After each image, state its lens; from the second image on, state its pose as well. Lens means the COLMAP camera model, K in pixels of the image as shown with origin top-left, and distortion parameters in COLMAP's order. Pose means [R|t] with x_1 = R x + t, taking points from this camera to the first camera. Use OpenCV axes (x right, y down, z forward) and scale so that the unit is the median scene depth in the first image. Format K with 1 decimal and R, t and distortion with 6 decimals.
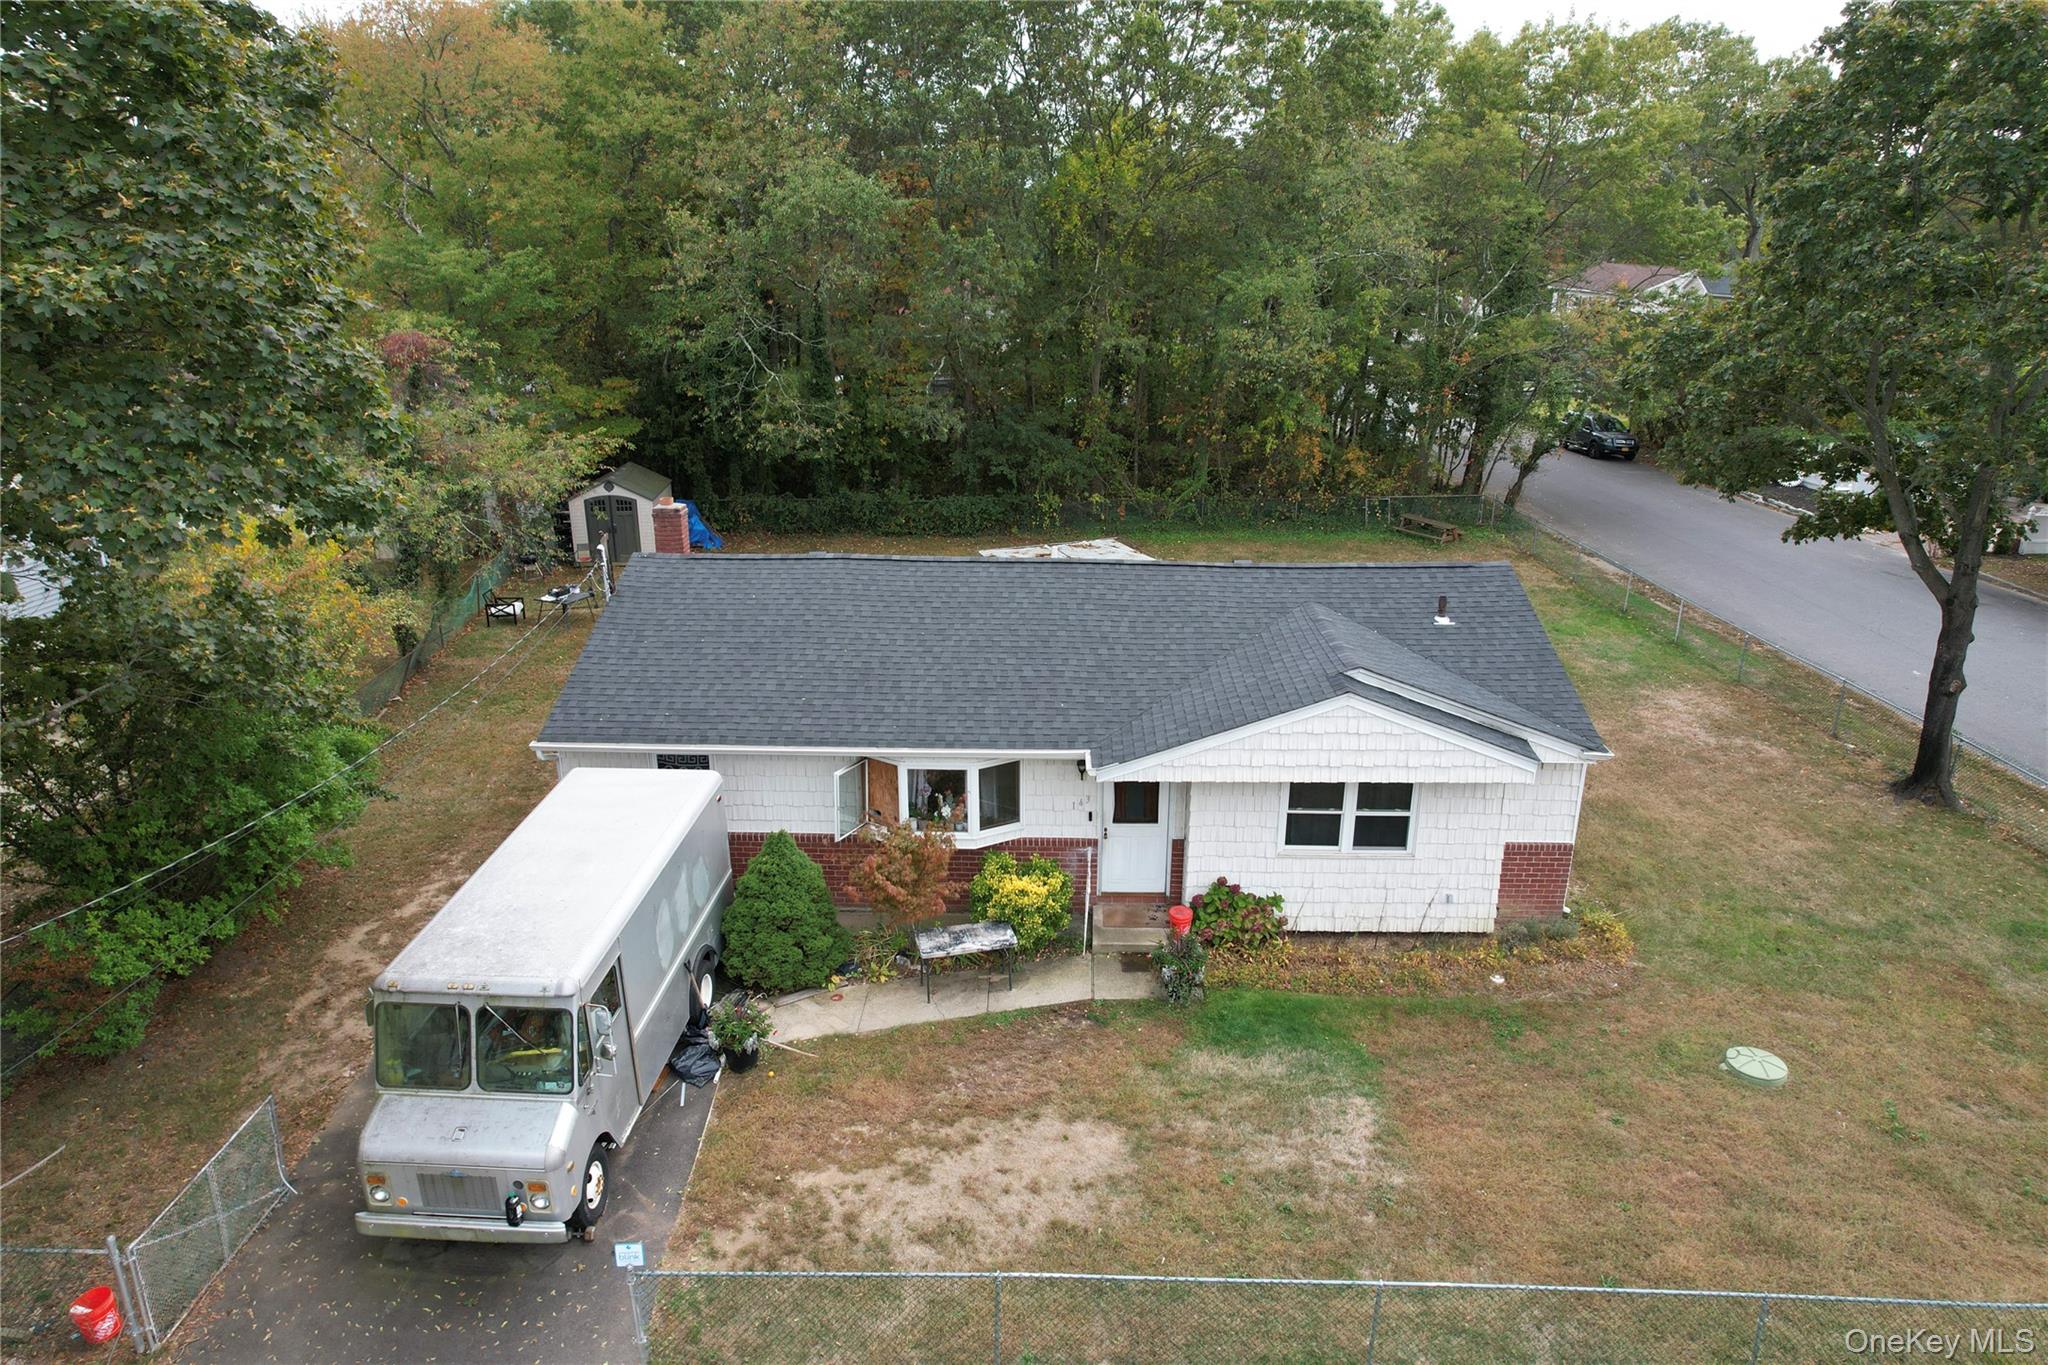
lens RADIAL K [[1299.8, 0, 1027.3], [0, 1299.8, 682.9], [0, 0, 1]] dist [-0.039981, 0.001219]
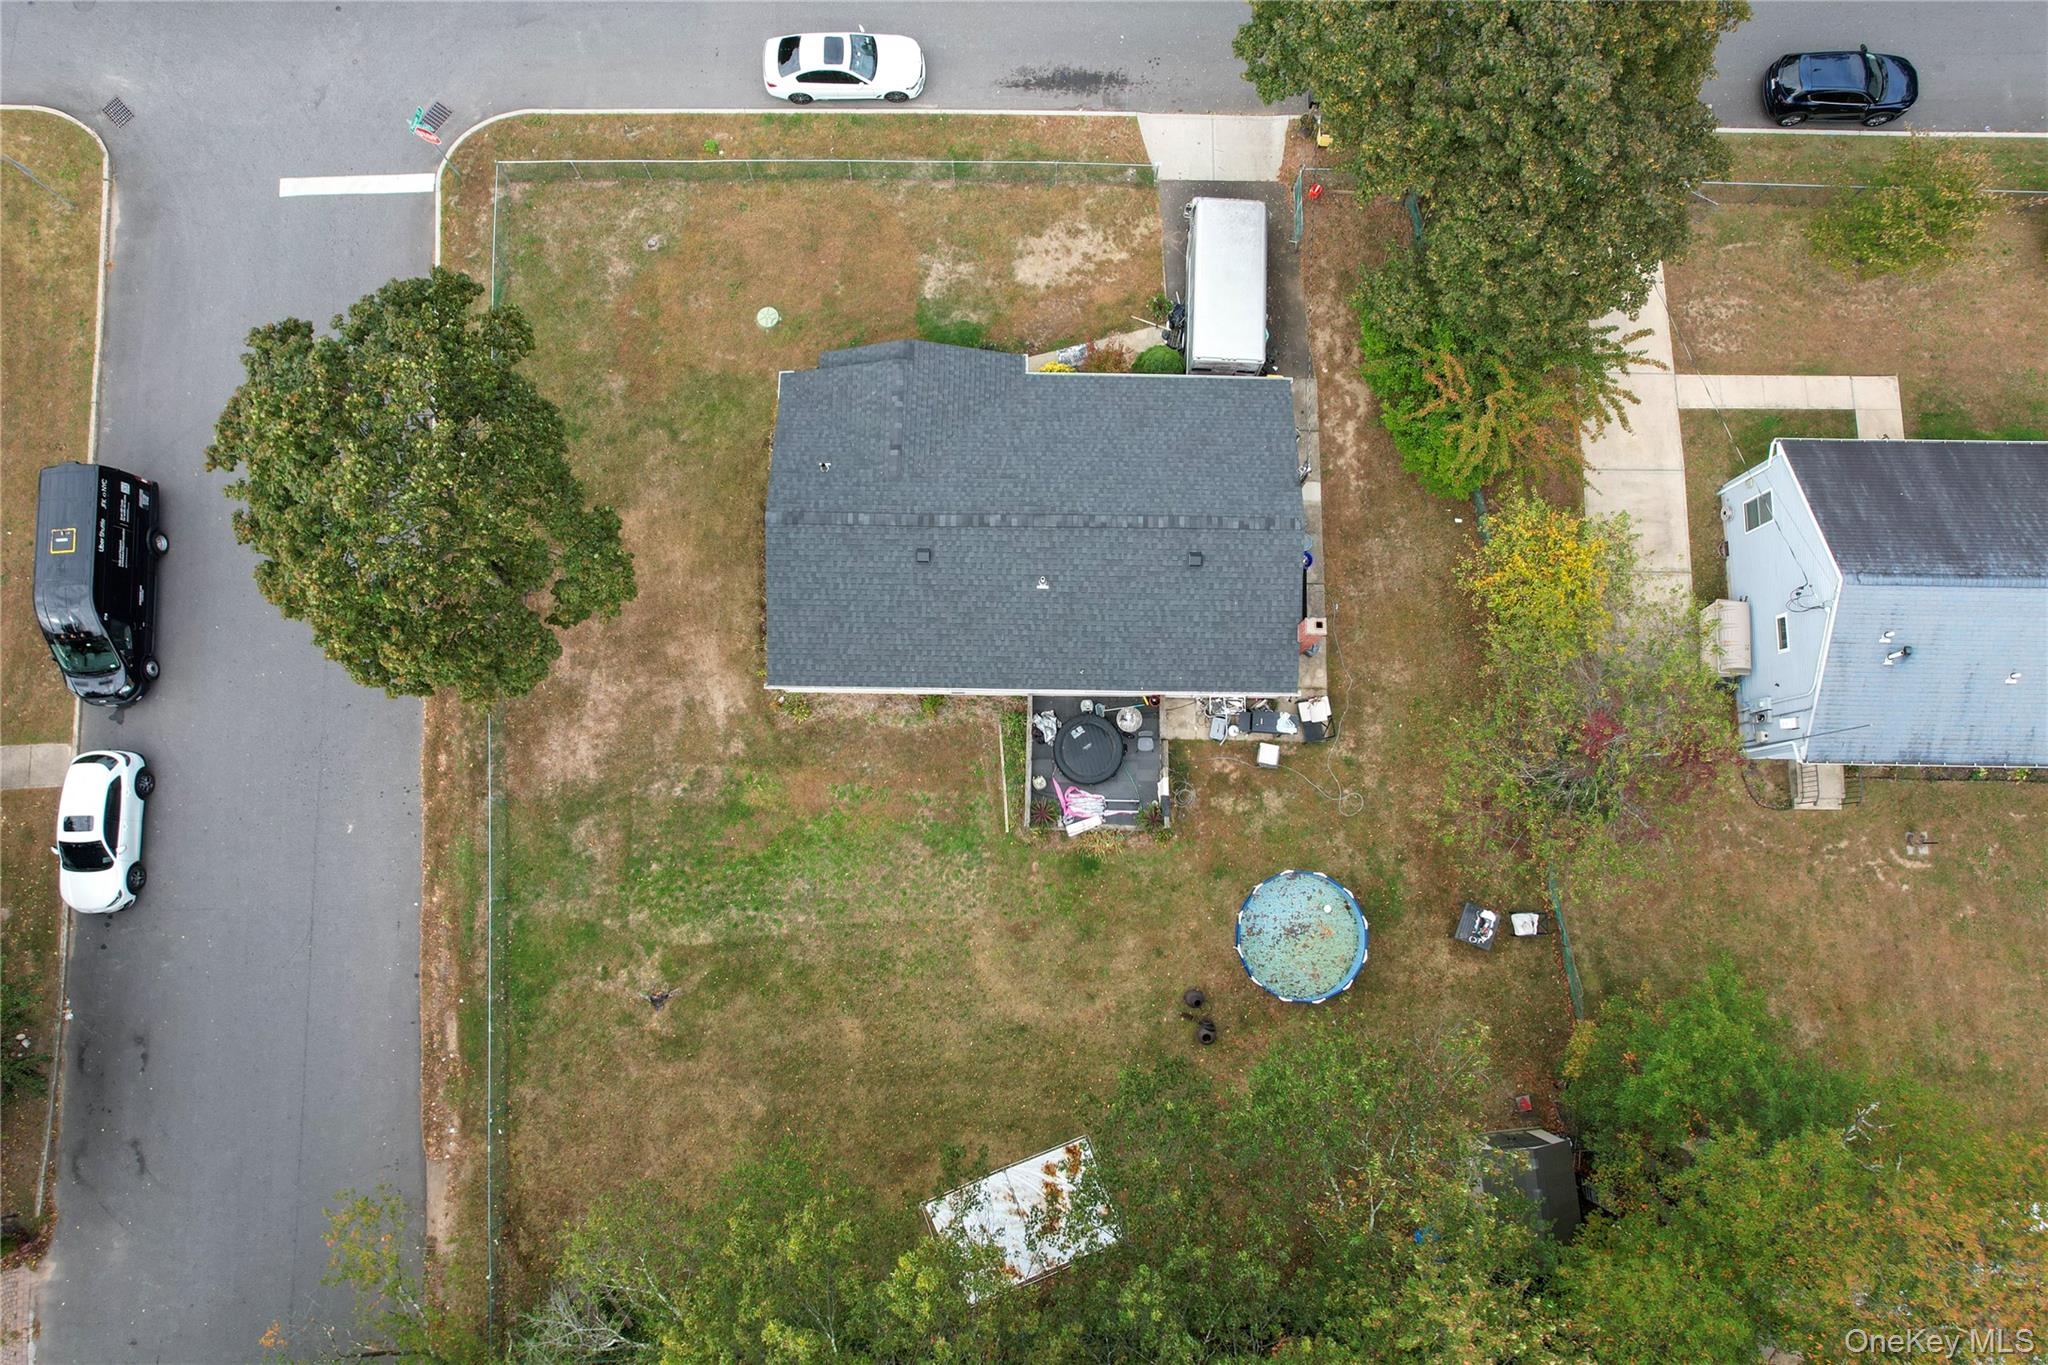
lens RADIAL K [[1299.8, 0, 1027.3], [0, 1299.8, 682.9], [0, 0, 1]] dist [-0.039981, 0.001219]
pose [[-0.999853, 0.015710, -0.006824, 0.056646], [-0.009568, -0.181893, 0.983272, -1.784278], [0.014206, 0.983193, 0.182017, 0.930961]]
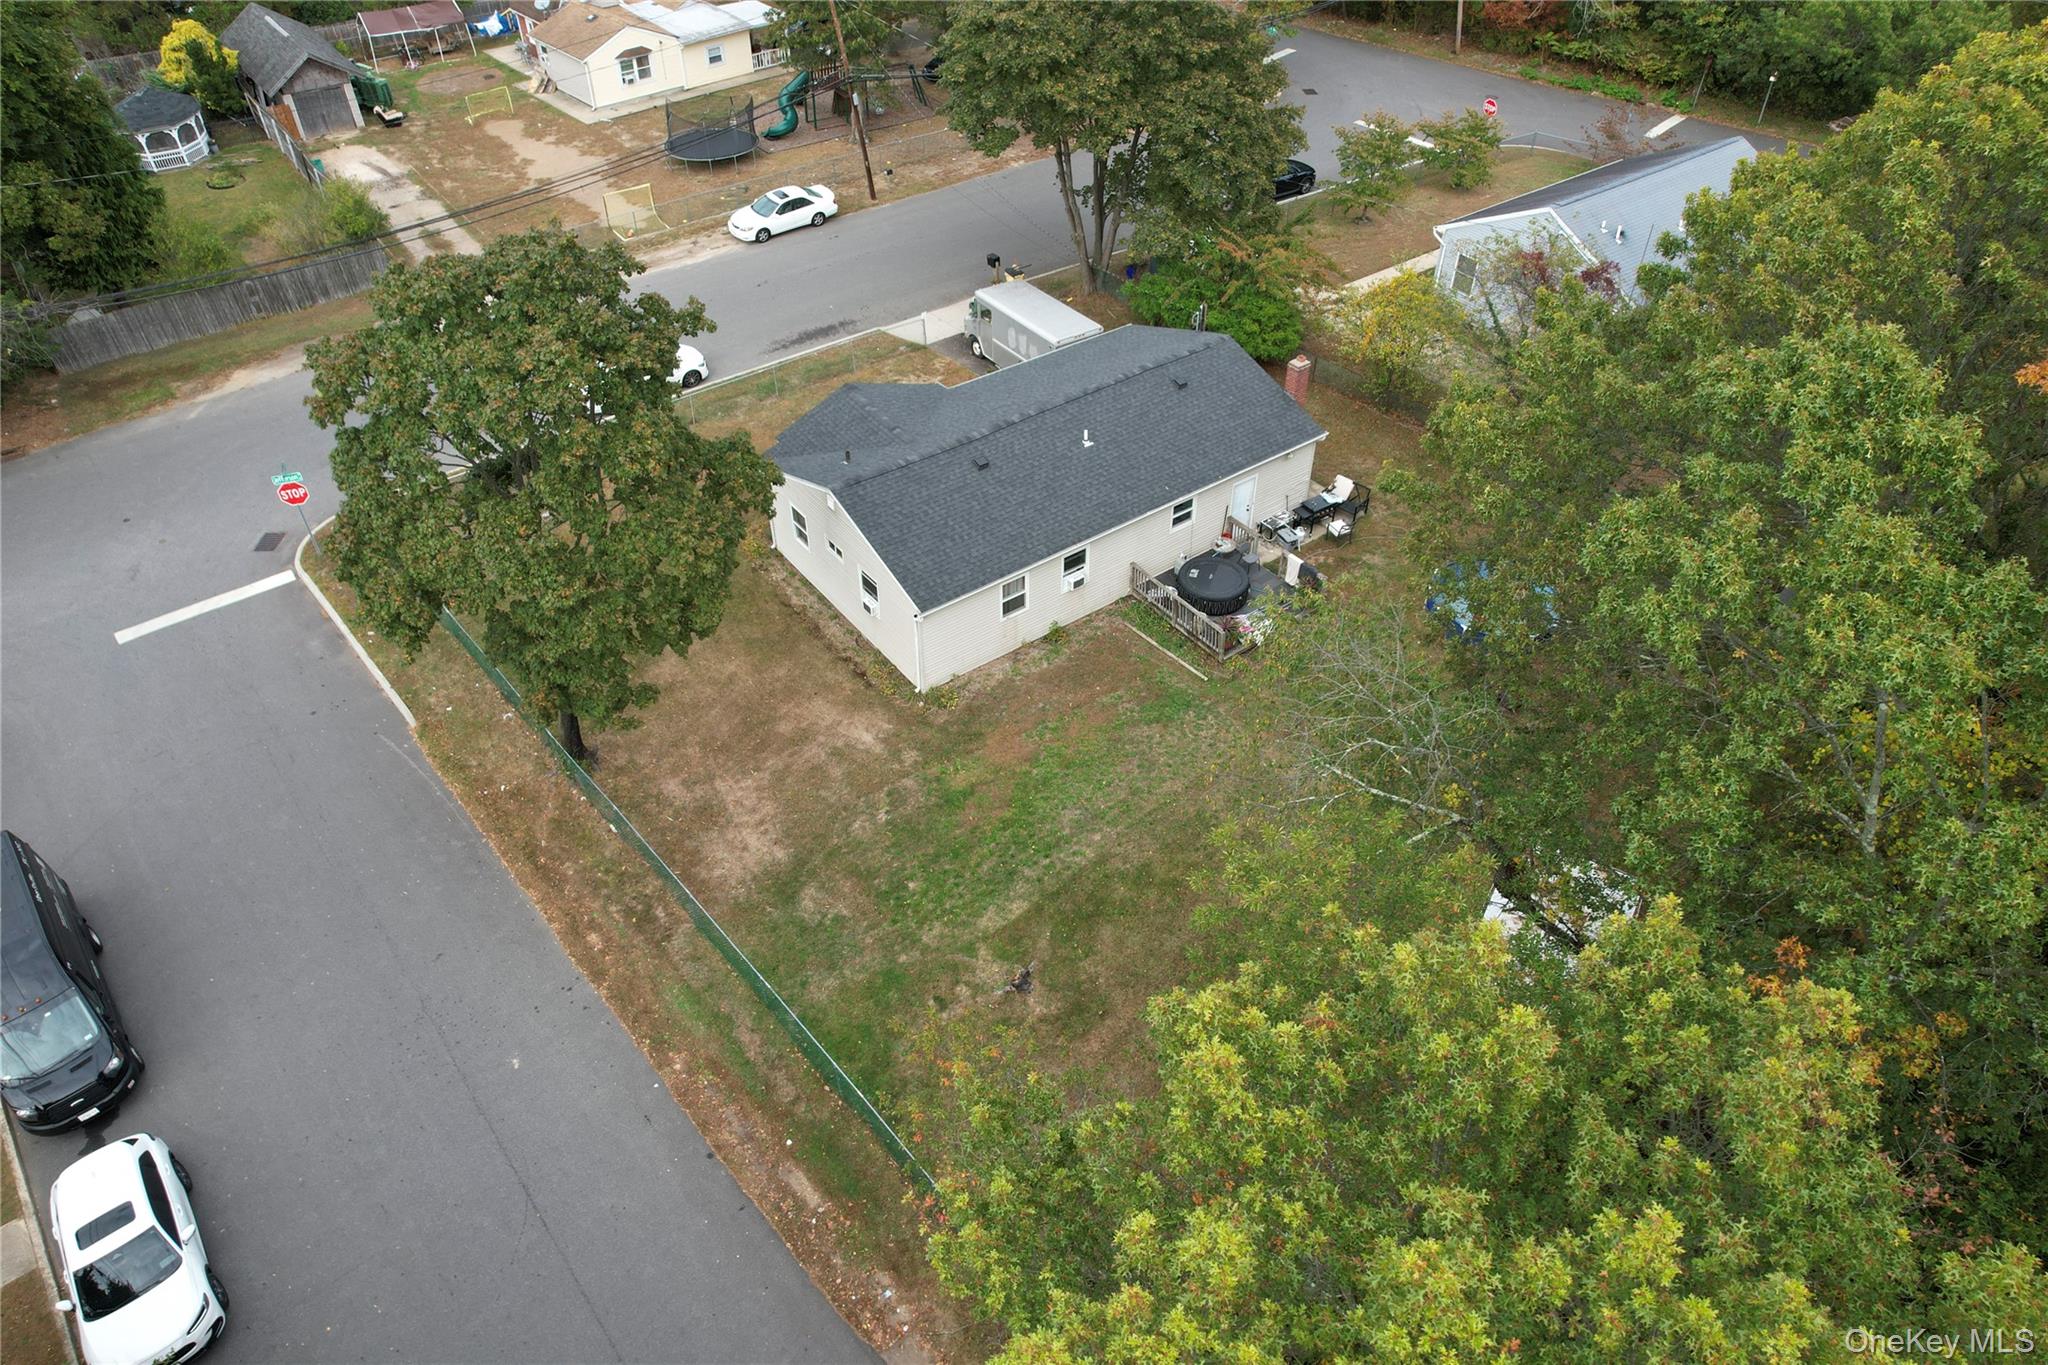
lens RADIAL K [[1299.8, 0, 1027.3], [0, 1299.8, 682.9], [0, 0, 1]] dist [-0.039981, 0.001219]
pose [[-0.783142, 0.414501, -0.463549, 1.050680], [-0.205121, 0.531529, 0.821829, -1.371271], [0.587039, 0.738692, -0.331240, 1.898546]]
